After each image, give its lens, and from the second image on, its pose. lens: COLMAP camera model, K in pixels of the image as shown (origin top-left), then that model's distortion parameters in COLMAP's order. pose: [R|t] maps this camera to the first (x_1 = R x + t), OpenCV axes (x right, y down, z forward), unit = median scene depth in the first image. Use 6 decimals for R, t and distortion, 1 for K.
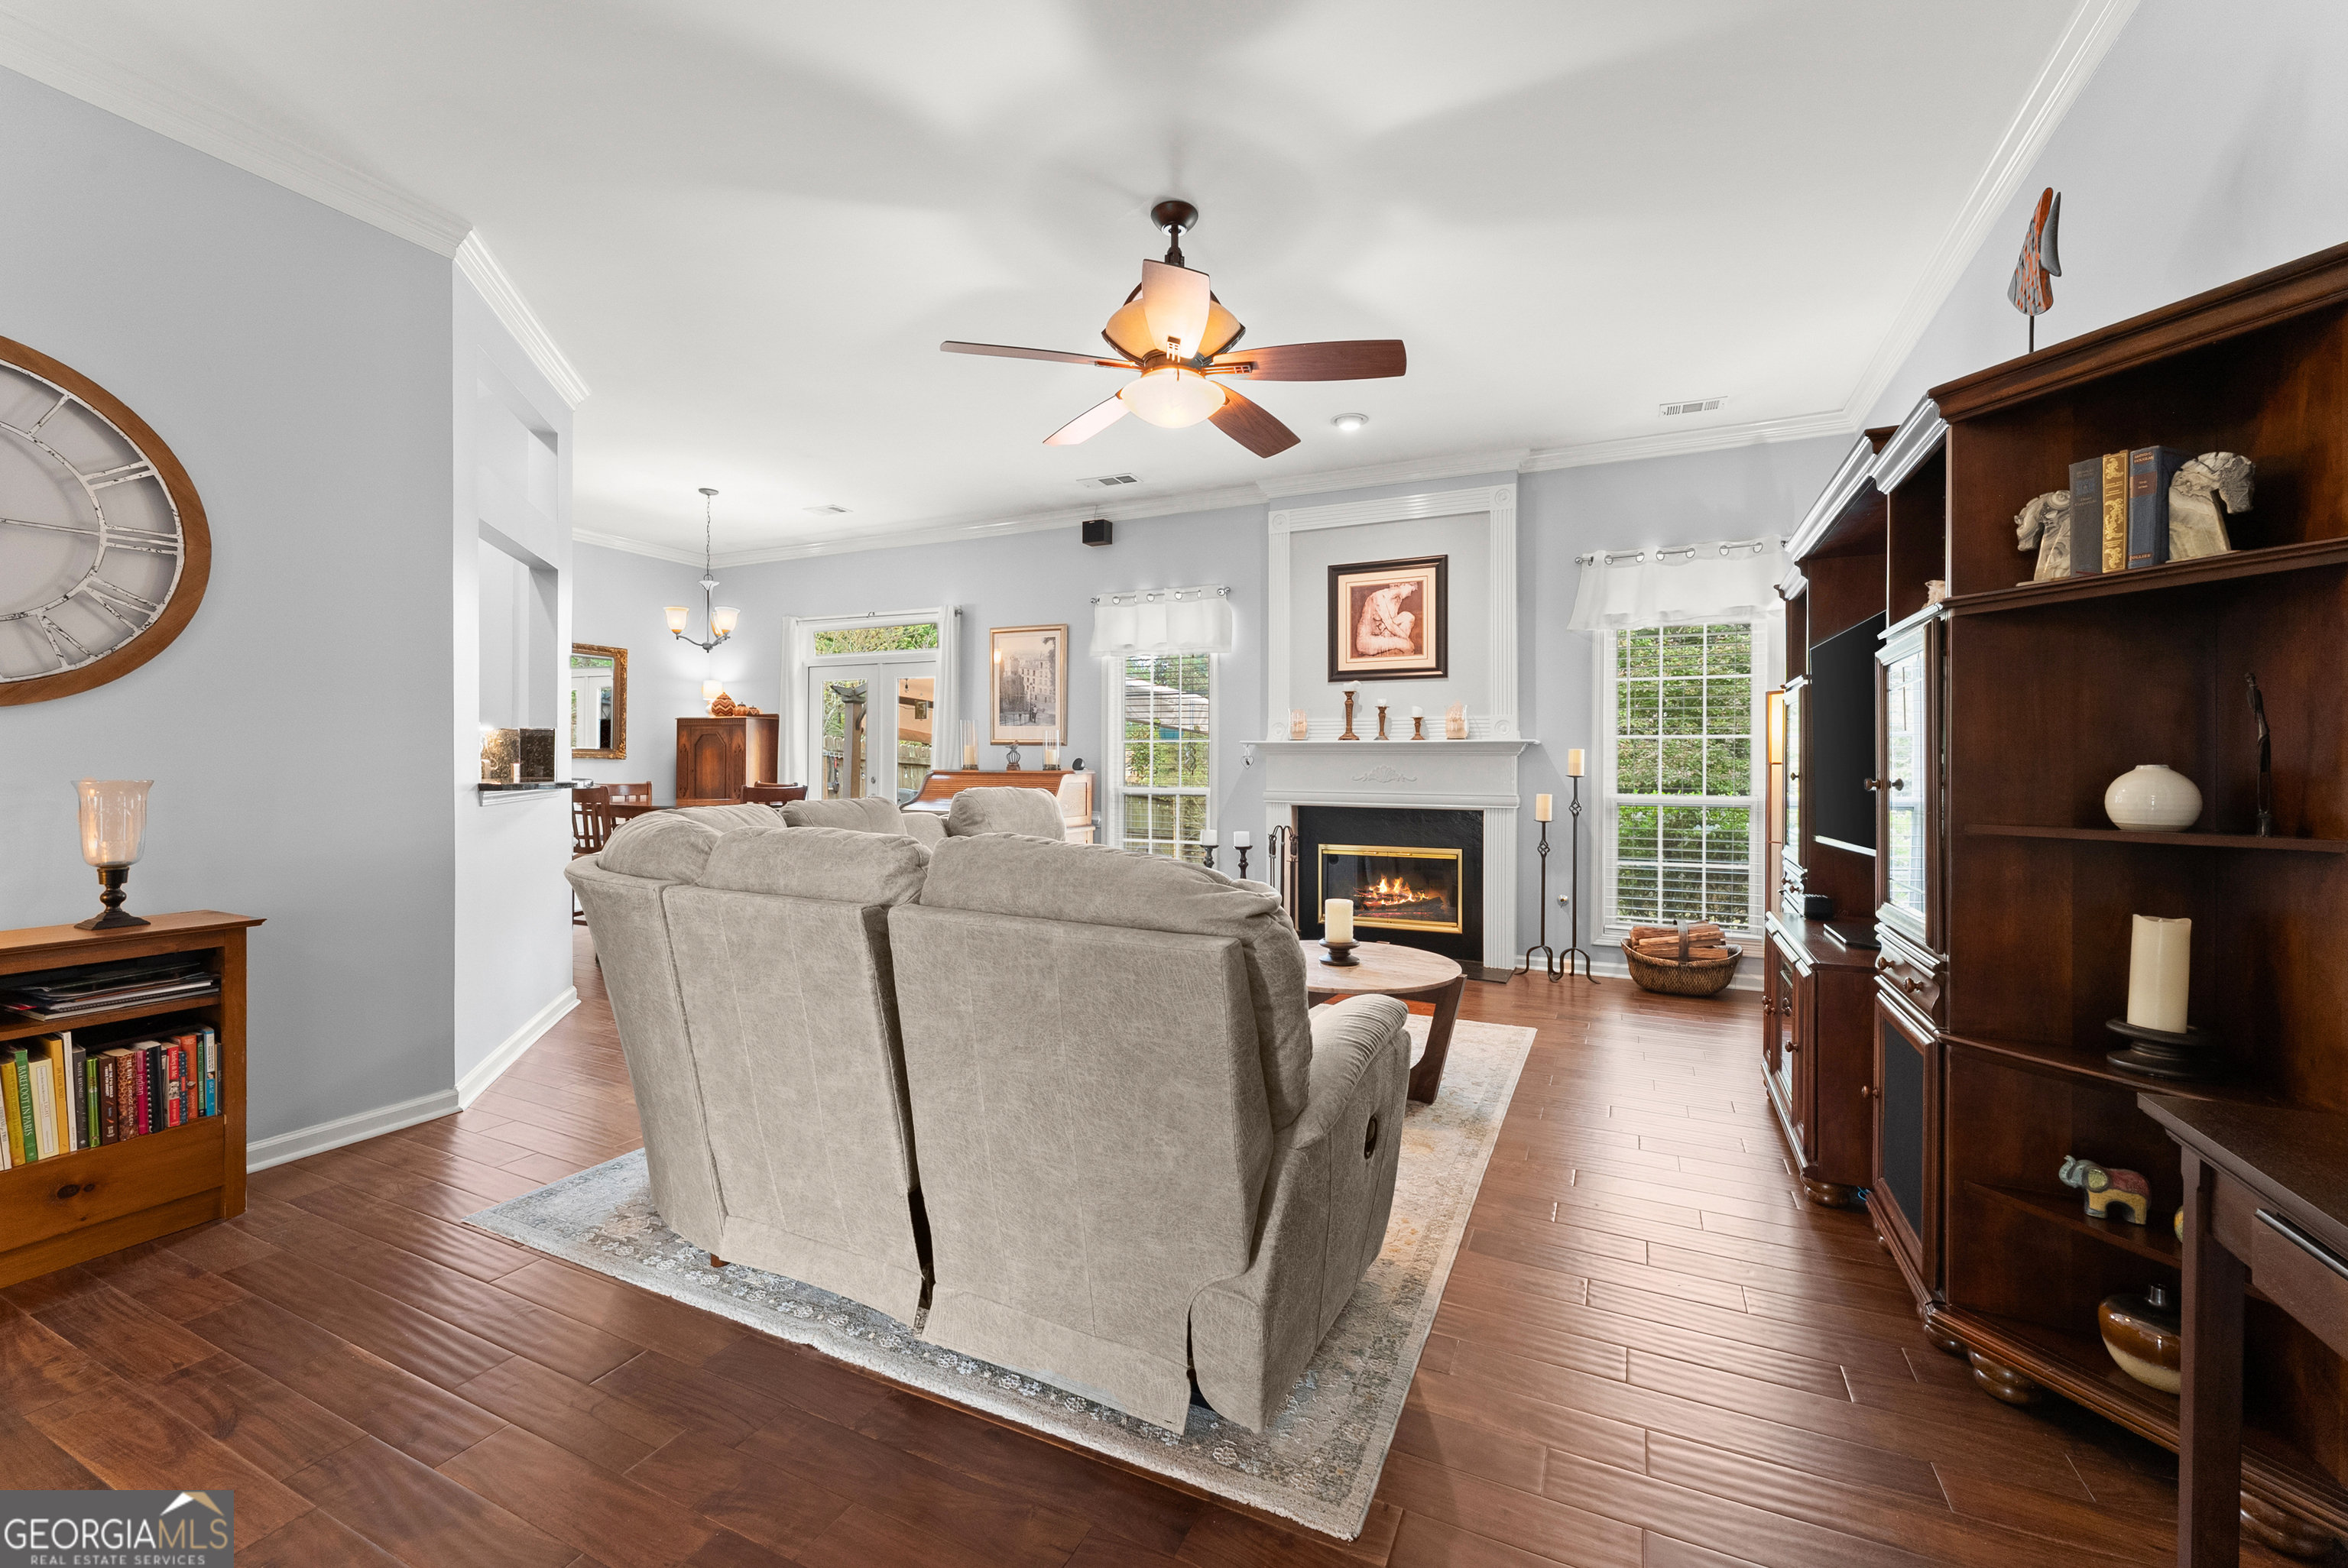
lens RADIAL K [[954.8, 0, 1179.1], [0, 954.8, 765.9], [0, 0, 1]] dist [0.002874, -0.001106]
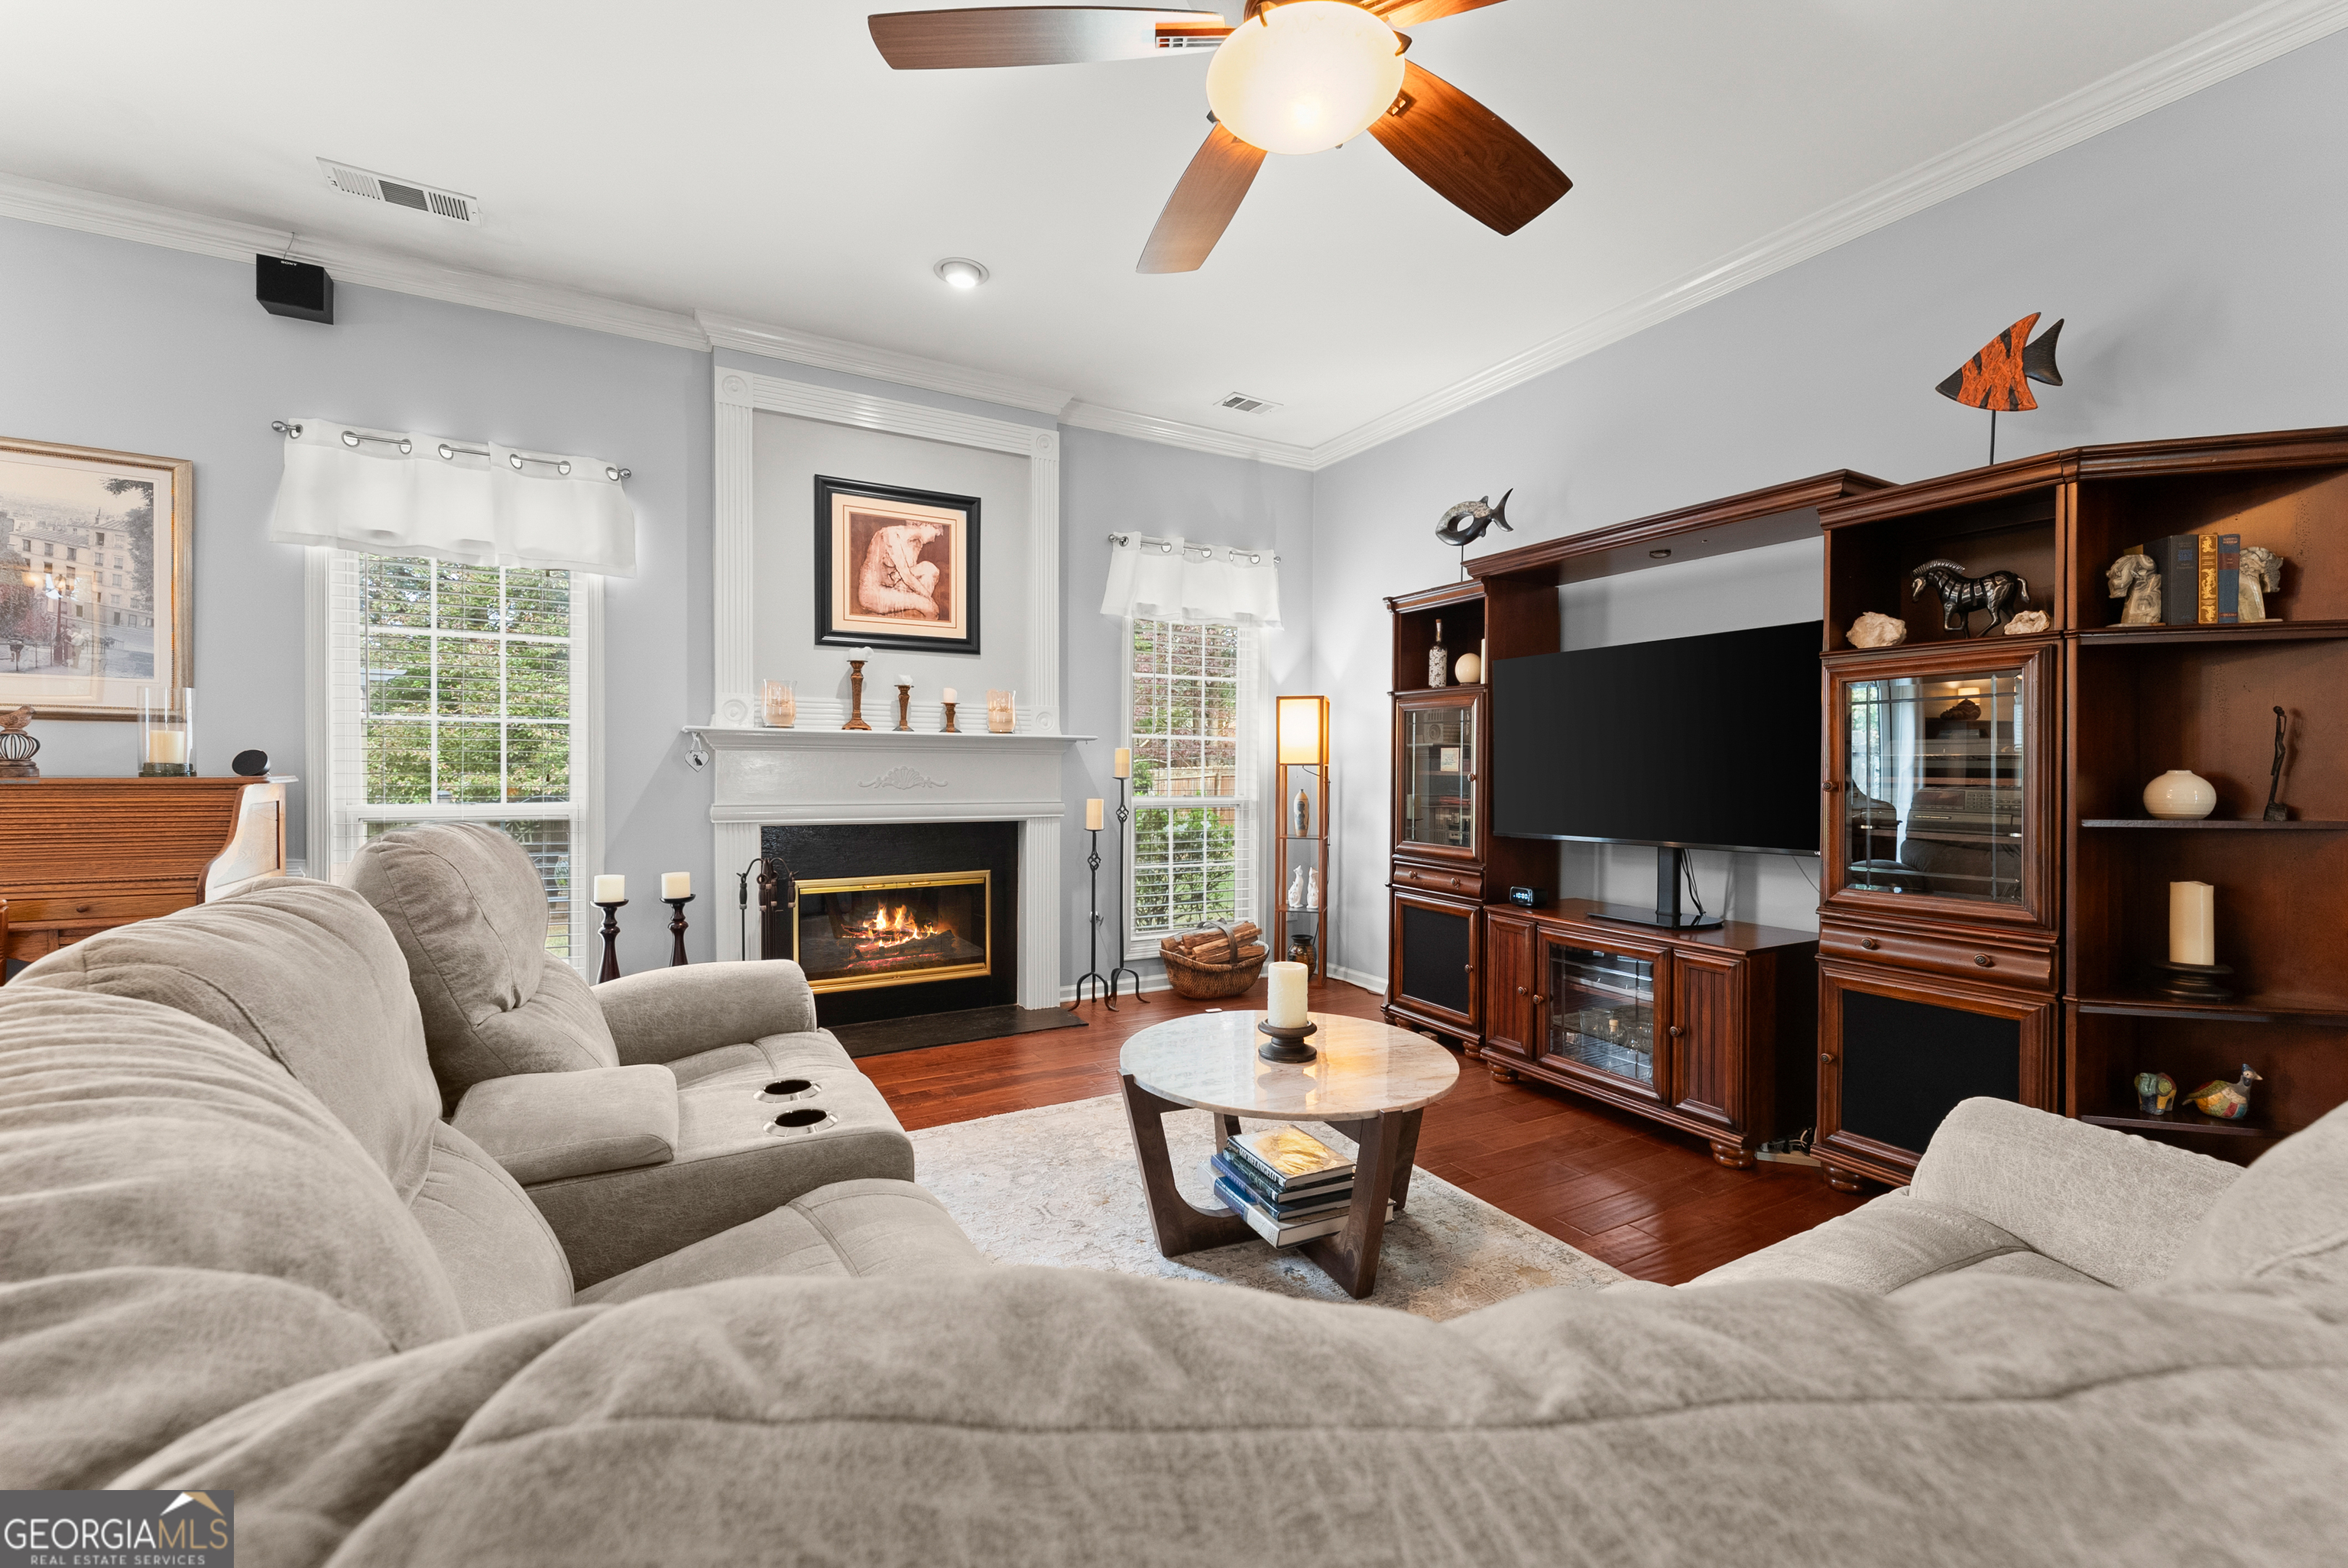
lens RADIAL K [[954.8, 0, 1175.5], [0, 954.8, 777.4], [0, 0, 1]] dist [0.002874, -0.001106]
pose [[0.576082, -0.010863, 0.817320, -0.268350], [-0.001244, 0.999899, 0.014166, -0.002383], [-0.817391, -0.009177, 0.576010, 0.407536]]
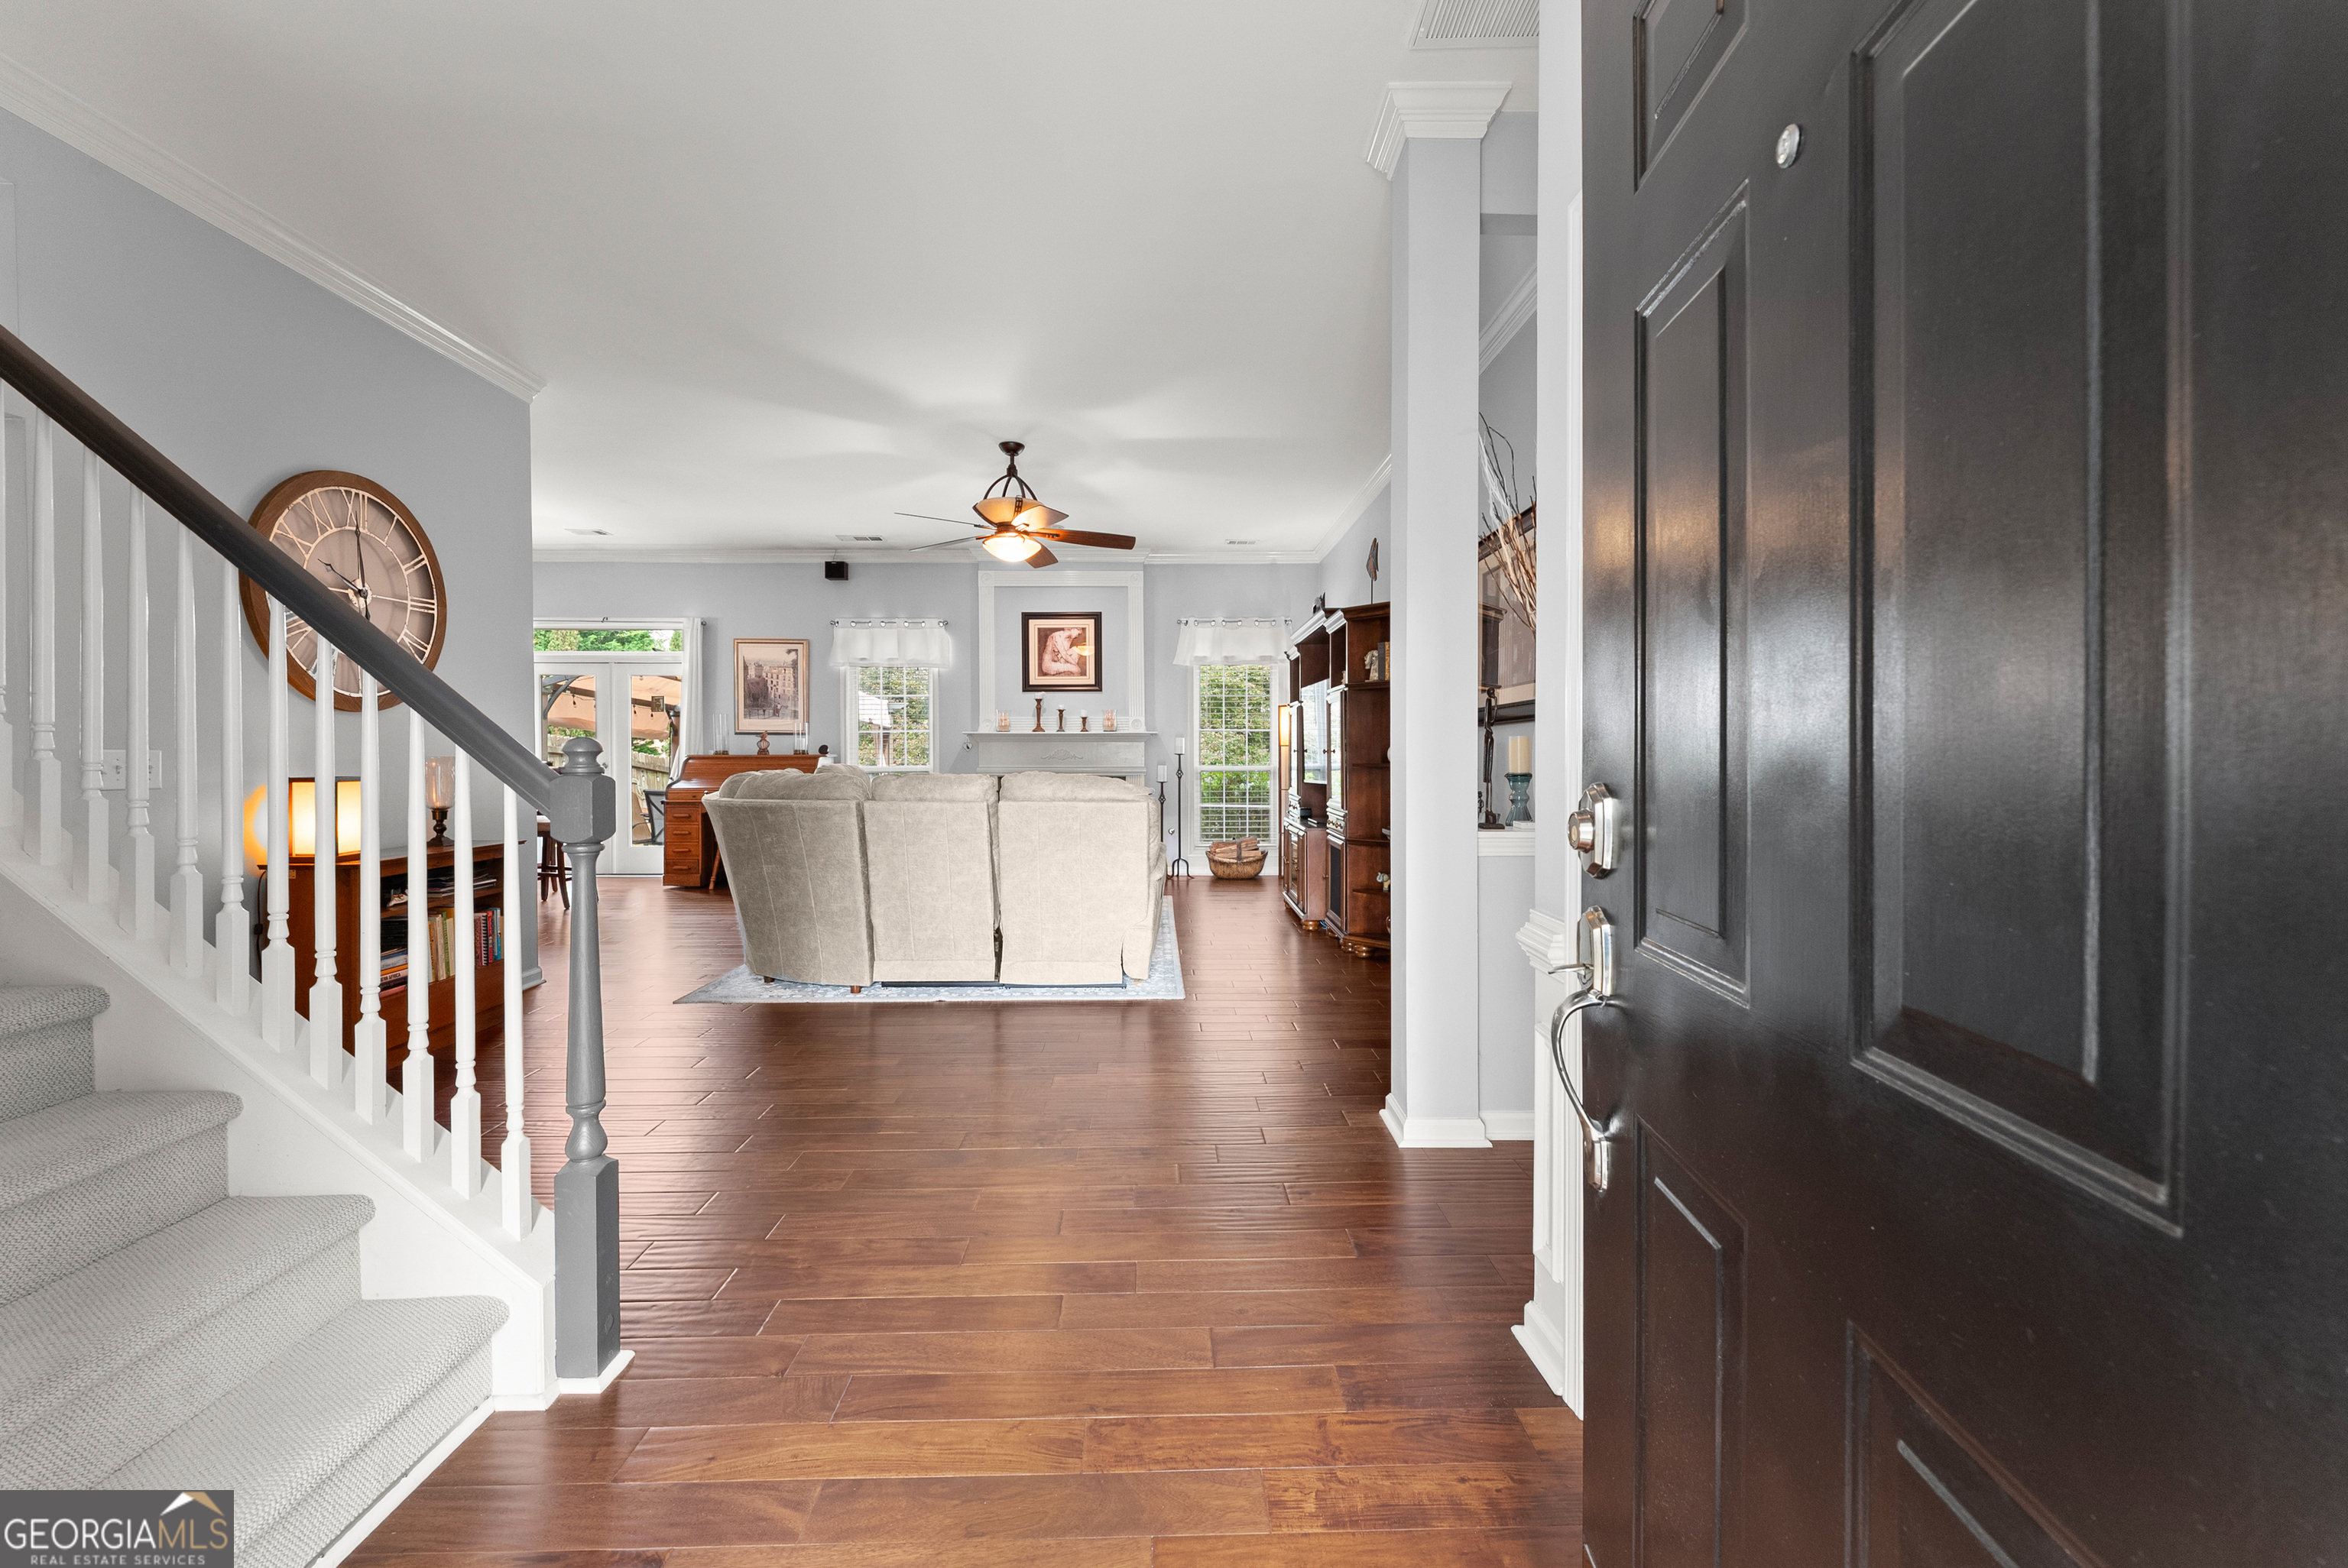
lens RADIAL K [[954.8, 0, 1175.2], [0, 954.8, 763.2], [0, 0, 1]] dist [0.002874, -0.001106]
pose [[0.894209, -0.012142, 0.447485, -0.302300], [0.008225, 0.999909, 0.010695, 0.008045], [-0.447574, -0.005883, 0.894227, -0.429952]]
